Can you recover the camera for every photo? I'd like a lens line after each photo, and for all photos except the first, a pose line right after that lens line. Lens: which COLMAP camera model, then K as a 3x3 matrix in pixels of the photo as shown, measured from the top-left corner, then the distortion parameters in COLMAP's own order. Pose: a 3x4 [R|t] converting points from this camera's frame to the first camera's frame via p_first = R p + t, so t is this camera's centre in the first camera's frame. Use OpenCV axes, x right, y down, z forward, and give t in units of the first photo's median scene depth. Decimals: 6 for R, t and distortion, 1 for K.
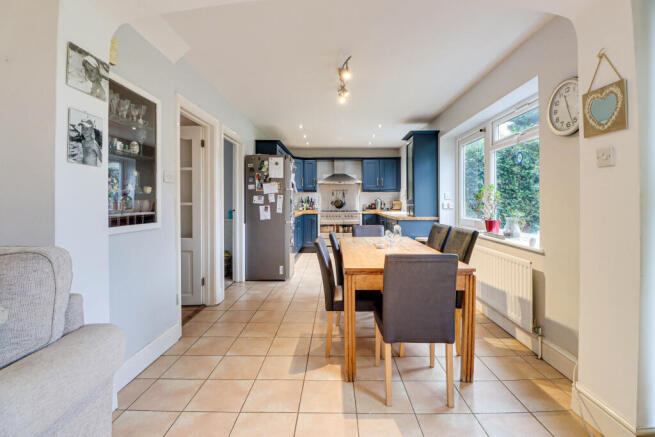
lens RADIAL K [[307.7, 0, 330.7], [0, 307.7, 199.2], [0, 0, 1]] dist [-0.011605, -0.003756]
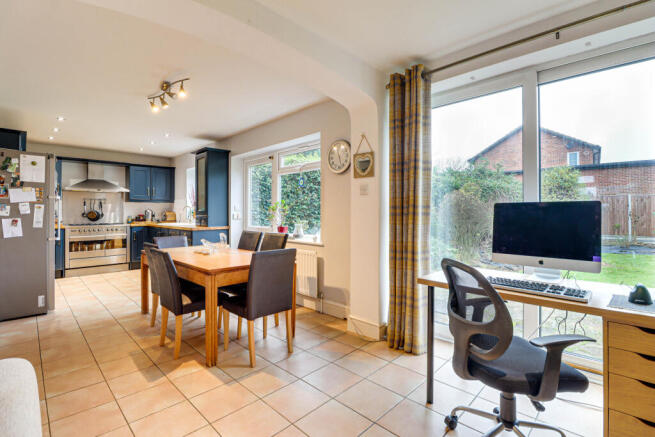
lens RADIAL K [[307.7, 0, 333.0], [0, 307.7, 208.6], [0, 0, 1]] dist [-0.011605, -0.003756]
pose [[0.687750, 0.009076, 0.725891, -0.211432], [-0.005026, 0.999957, -0.007741, -0.001107], [-0.725930, 0.001676, 0.687767, -0.063740]]
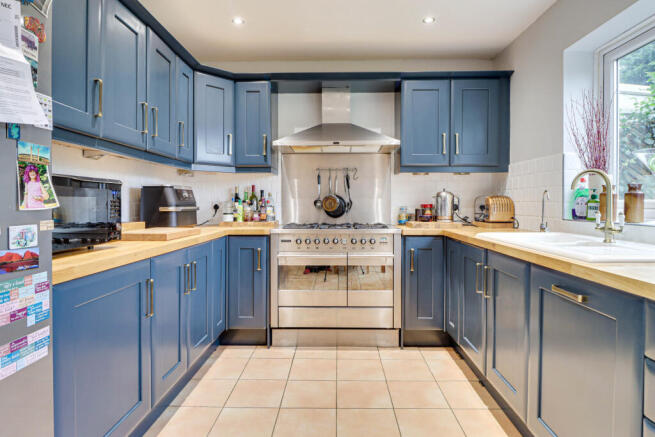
lens RADIAL K [[370.4, 0, 340.1], [0, 370.4, 209.0], [0, 0, 1]] dist [-0.002572, -0.005231]
pose [[0.999901, 0.002184, 0.013931, 0.045536], [-0.002513, 0.999717, 0.023649, 0.014555], [-0.013876, -0.023681, 0.999623, 0.912418]]
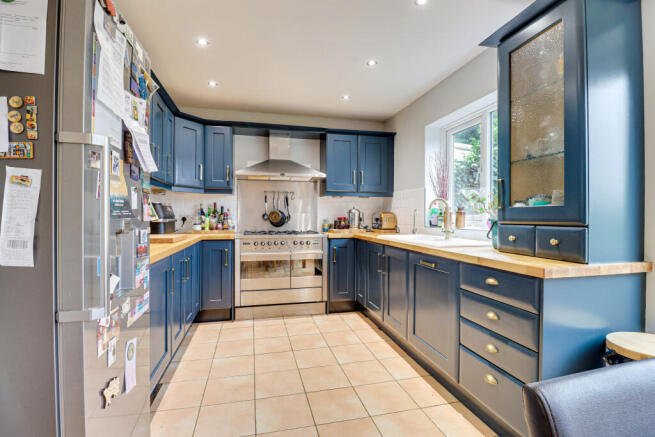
lens RADIAL K [[307.7, 0, 330.1], [0, 307.7, 218.5], [0, 0, 1]] dist [-0.011605, -0.003756]
pose [[0.965902, 0.004222, 0.258875, -0.036305], [-0.008283, 0.999859, 0.014598, 0.012513], [-0.258777, -0.016244, 0.965801, 0.787249]]
